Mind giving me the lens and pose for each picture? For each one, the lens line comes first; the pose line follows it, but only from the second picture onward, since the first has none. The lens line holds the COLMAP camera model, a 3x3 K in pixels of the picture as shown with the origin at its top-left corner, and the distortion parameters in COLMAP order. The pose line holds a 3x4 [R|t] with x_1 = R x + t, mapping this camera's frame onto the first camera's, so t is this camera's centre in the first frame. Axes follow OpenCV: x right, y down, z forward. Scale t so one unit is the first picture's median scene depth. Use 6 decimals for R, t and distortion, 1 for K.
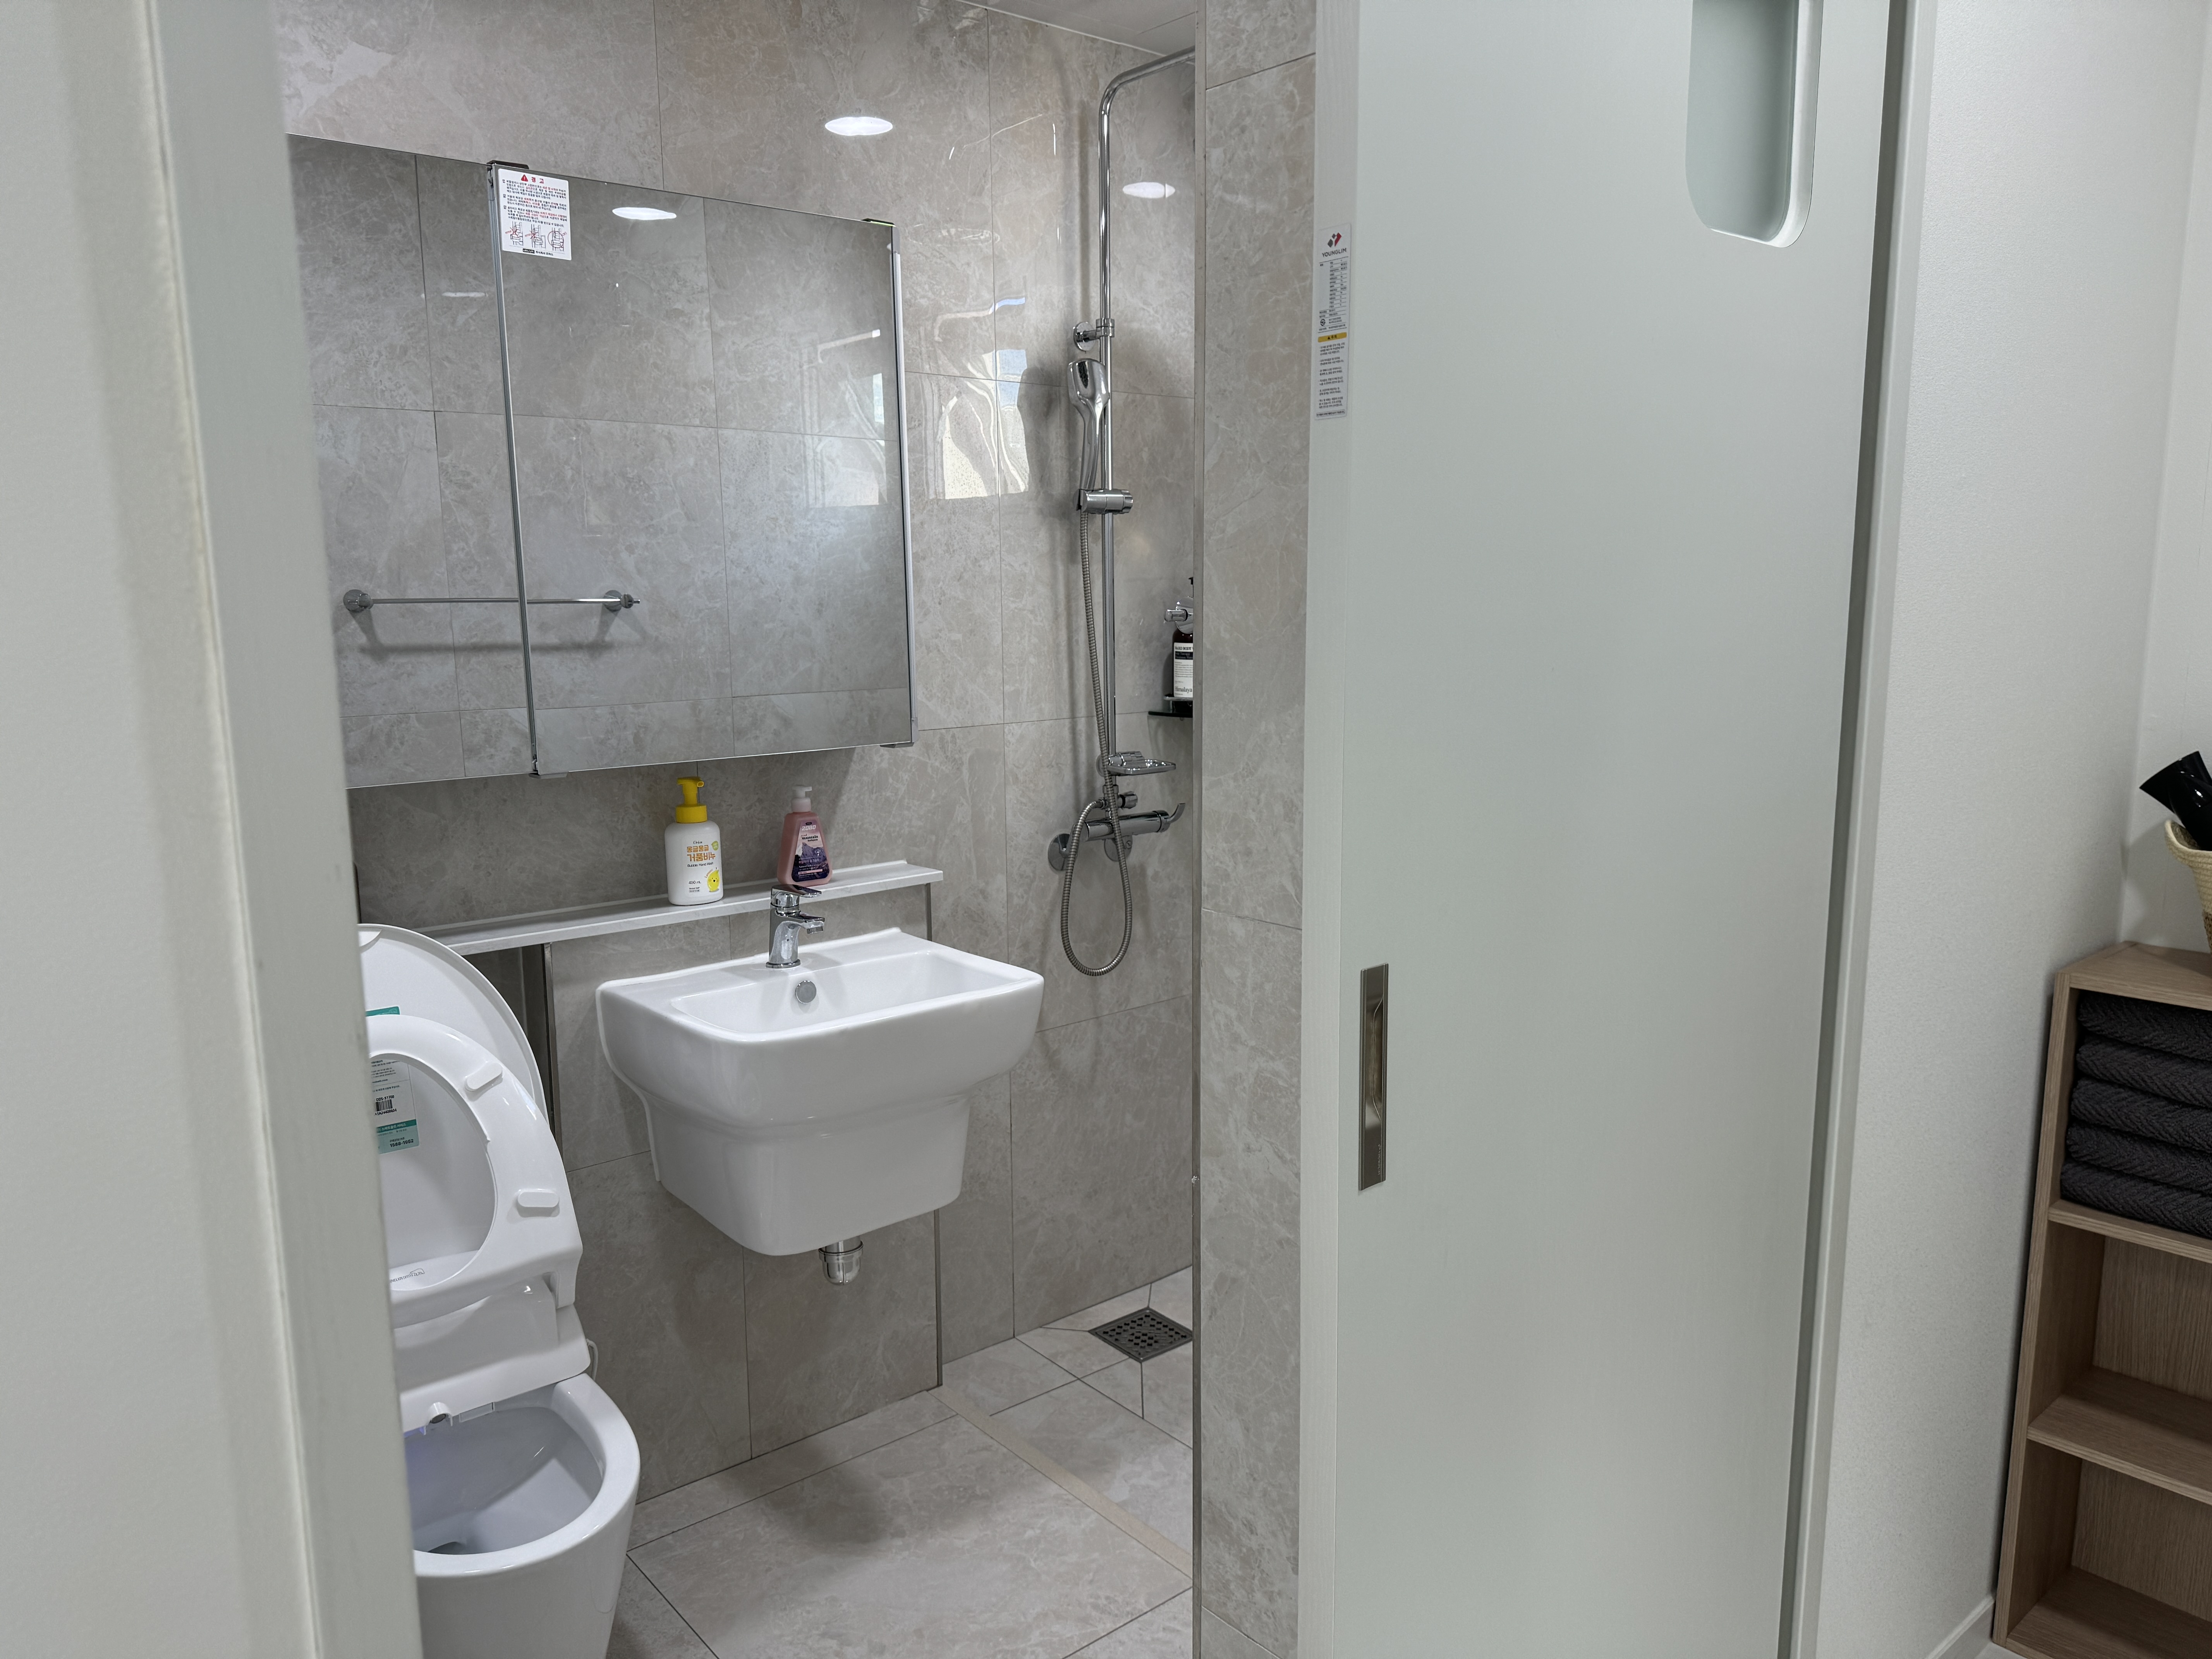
lens RADIAL K [[1542.4, 0, 1121.5], [0, 1542.4, 838.8], [0, 0, 1]] dist [0.116890, -0.230635]
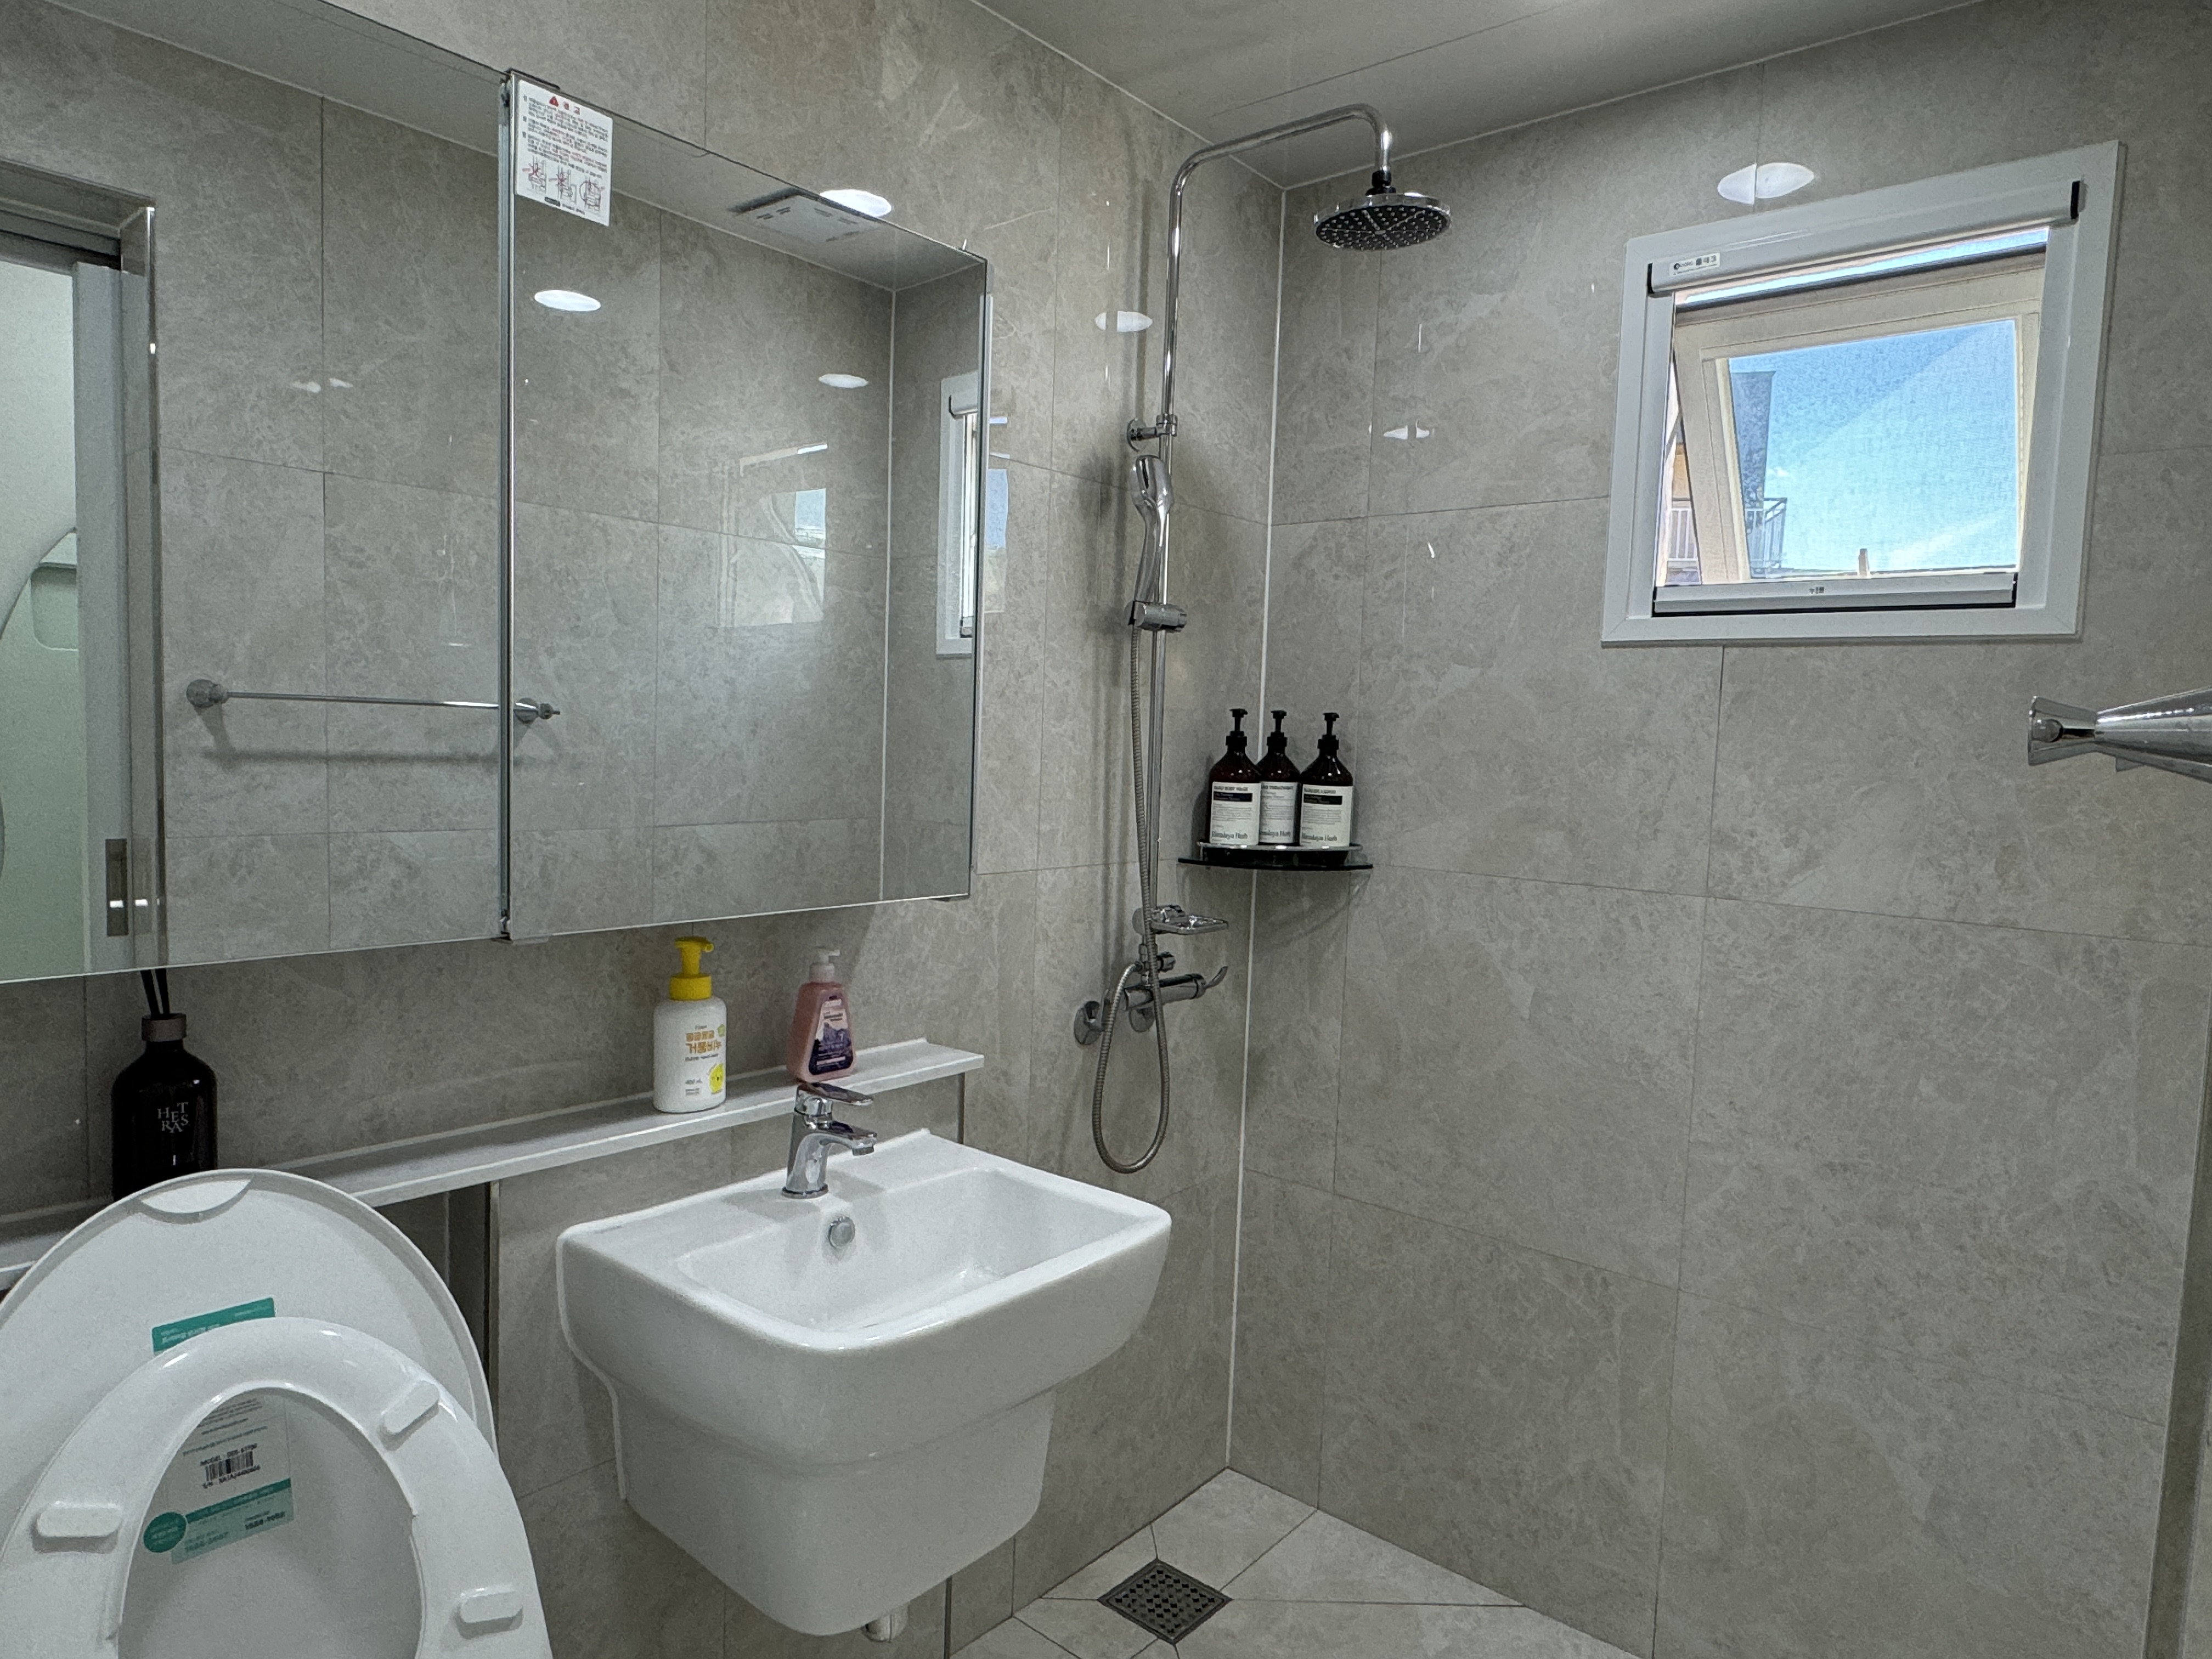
lens RADIAL K [[1336.2, 0, 1098.9], [0, 1336.2, 833.4], [0, 0, 1]] dist [-0.011054, 0.002911]
pose [[0.984913, 0.032286, 0.170015, -0.169775], [-0.016941, 0.995712, -0.090947, -0.029981], [-0.172222, 0.086695, 0.981236, 0.290592]]
